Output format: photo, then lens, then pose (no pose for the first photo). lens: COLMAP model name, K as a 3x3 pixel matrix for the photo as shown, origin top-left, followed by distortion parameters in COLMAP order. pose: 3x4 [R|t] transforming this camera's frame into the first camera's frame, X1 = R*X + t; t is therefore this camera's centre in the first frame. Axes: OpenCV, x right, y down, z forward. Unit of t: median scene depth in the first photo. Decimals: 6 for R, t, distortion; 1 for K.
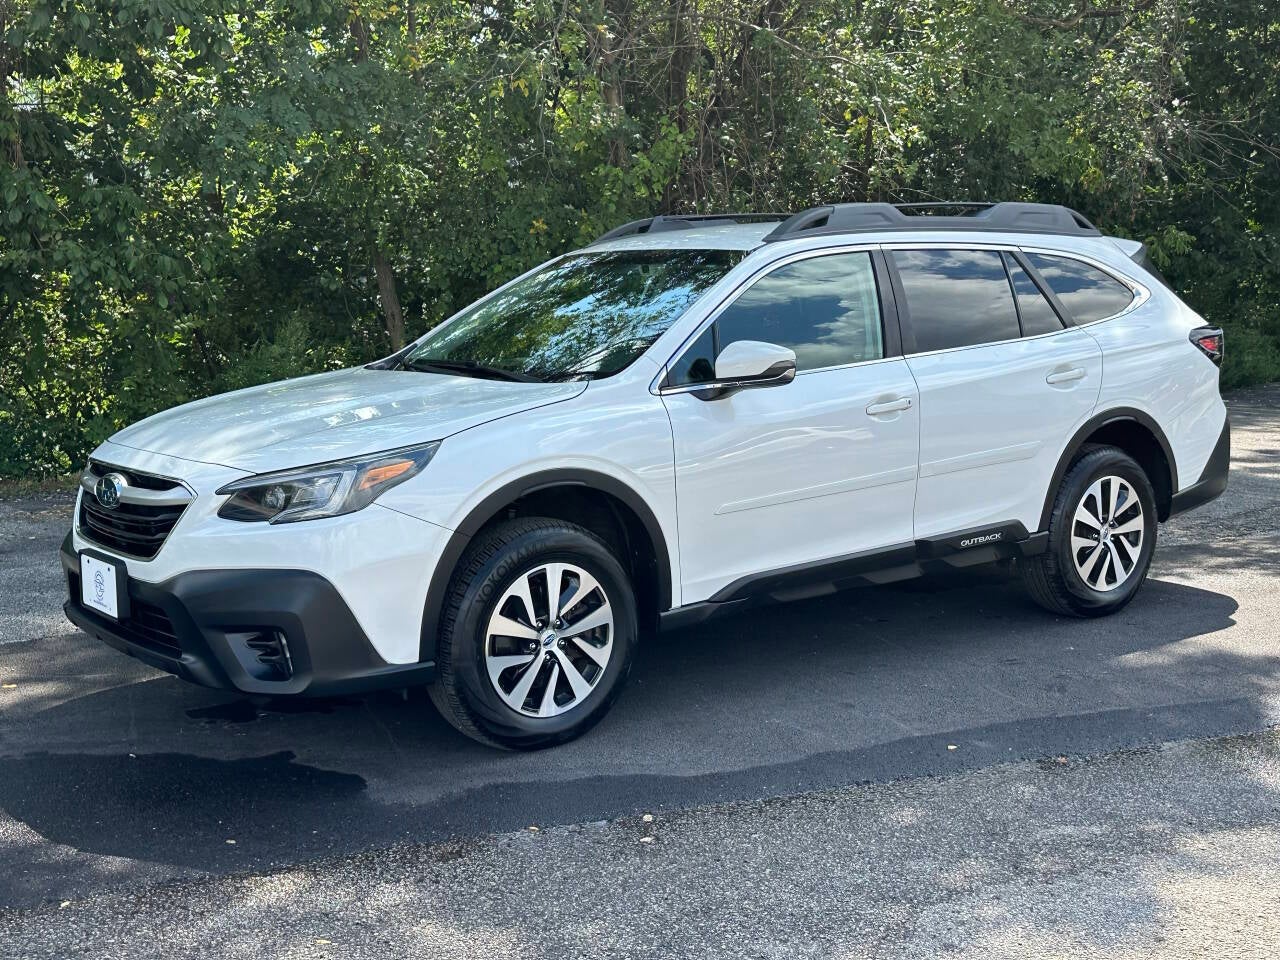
lens RADIAL K [[1589.0, 0, 640.0], [0, 1589.0, 480.0], [0, 0, 1]] dist [0.226878, -0.591313]
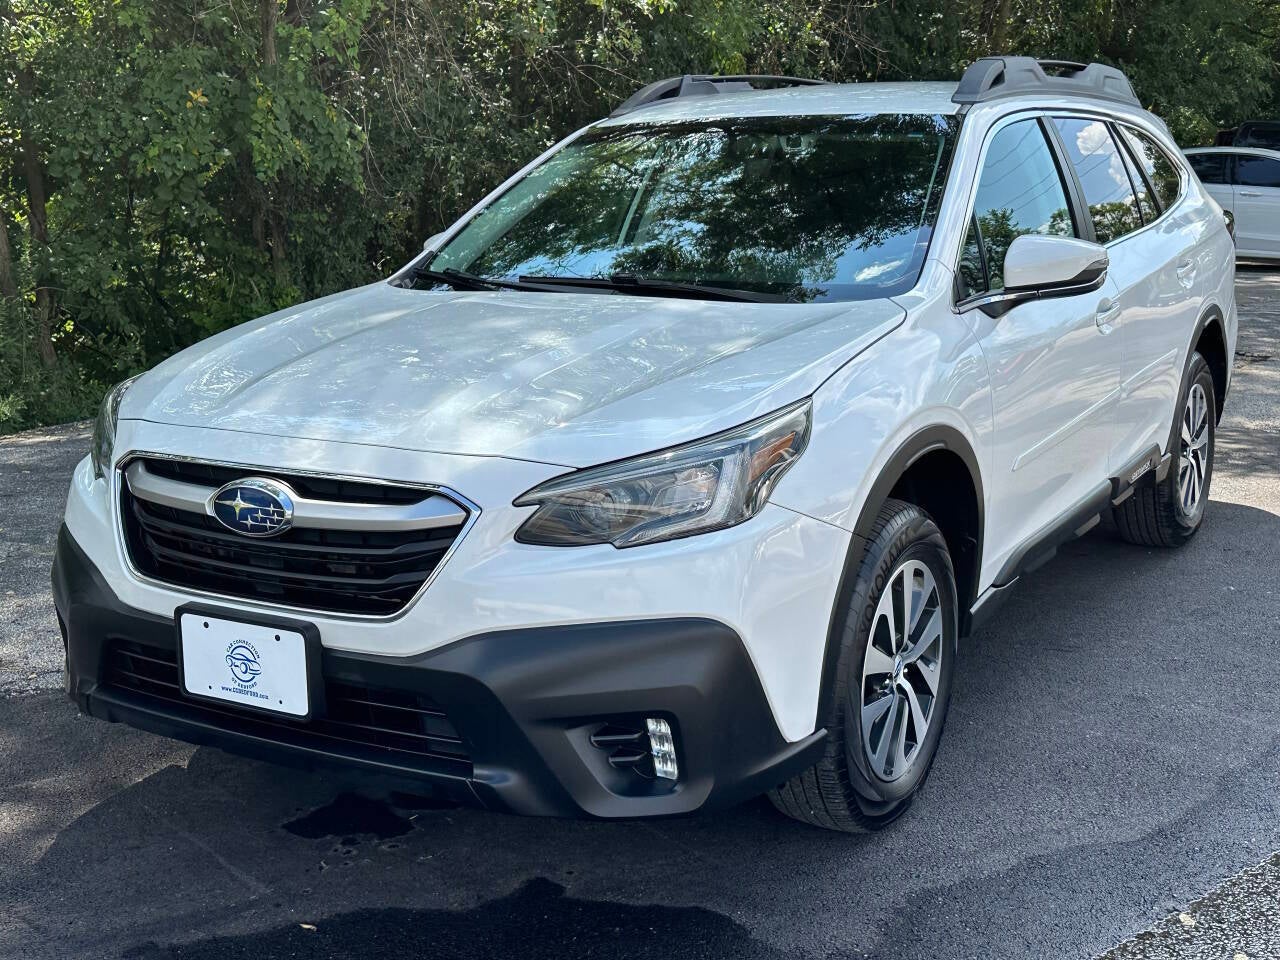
lens RADIAL K [[1589.0, 0, 640.0], [0, 1589.0, 480.0], [0, 0, 1]] dist [0.226878, -0.591313]
pose [[0.930242, -0.074956, 0.359210, -0.390440], [0.051852, 0.995943, 0.073541, -0.039005], [-0.363265, -0.049786, 0.930355, 0.368235]]
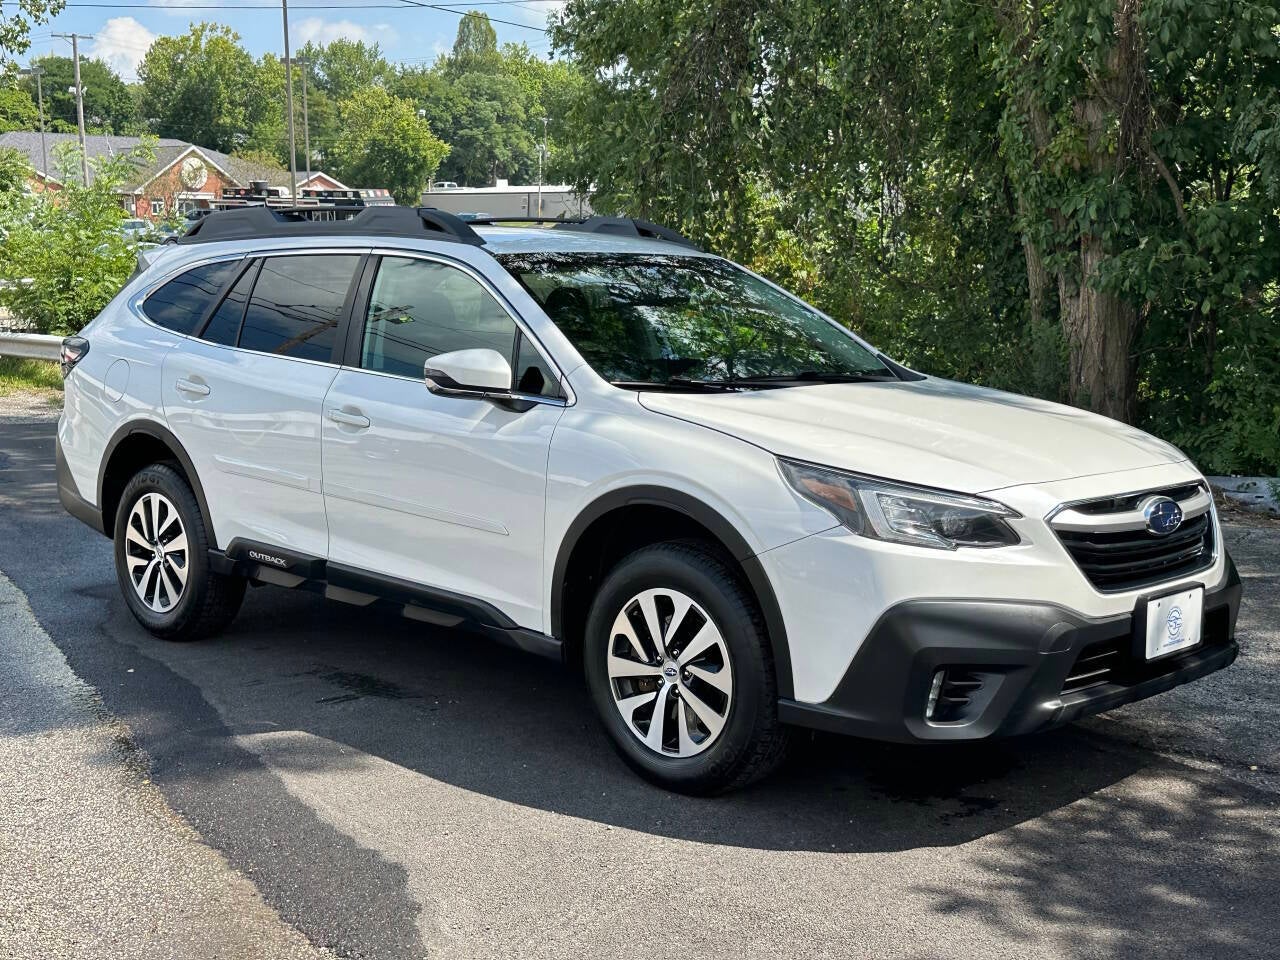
lens RADIAL K [[1589.0, 0, 640.0], [0, 1589.0, 480.0], [0, 0, 1]] dist [0.226878, -0.591313]
pose [[-0.143540, -0.115849, 0.982840, -1.107315], [0.119241, 0.983865, 0.133384, -0.158555], [-0.982435, 0.136341, -0.127410, 1.331836]]
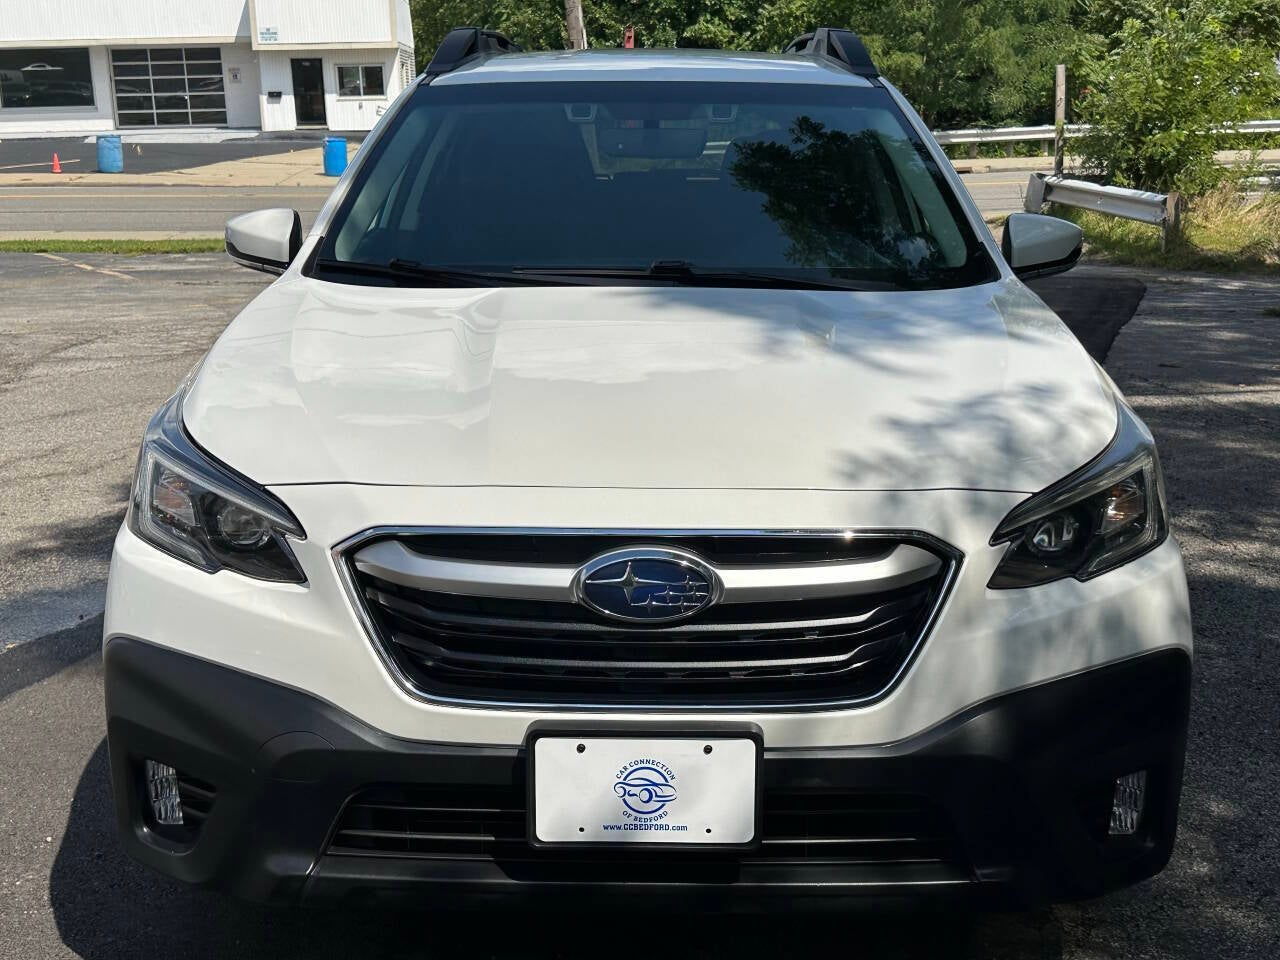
lens RADIAL K [[1589.0, 0, 640.0], [0, 1589.0, 480.0], [0, 0, 1]] dist [0.226878, -0.591313]
pose [[0.613197, -0.164551, 0.772601, -0.645495], [0.091182, 0.986270, 0.137689, -0.082026], [-0.784650, -0.013984, 0.619782, 0.687621]]
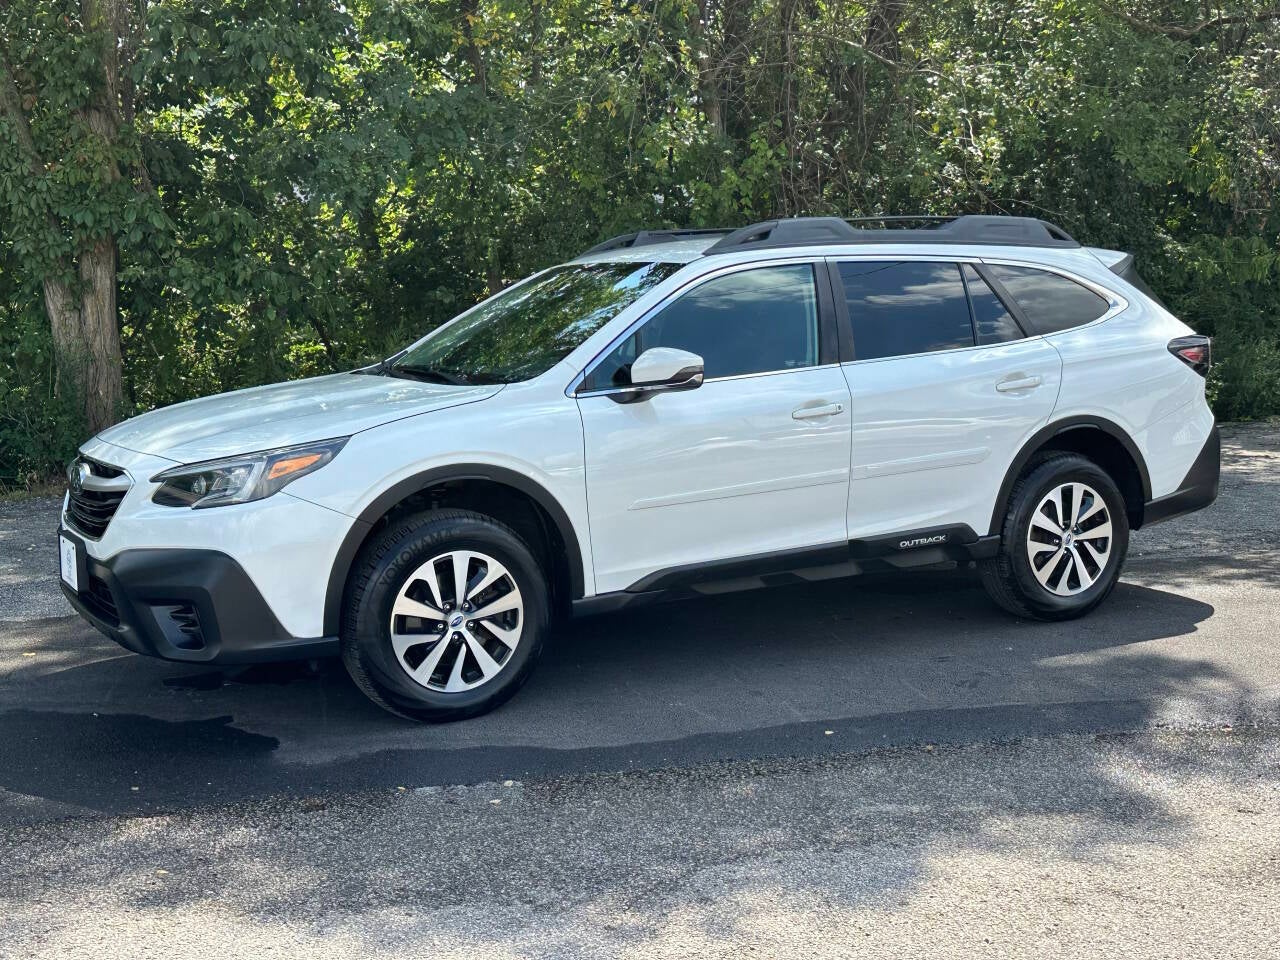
lens RADIAL K [[1589.0, 0, 640.0], [0, 1589.0, 480.0], [0, 0, 1]] dist [0.226878, -0.591313]
pose [[0.989799, 0.014209, -0.141759, 0.208516], [-0.015375, 0.999856, -0.007135, 0.009226], [0.141637, 0.009242, 0.989876, -0.057959]]
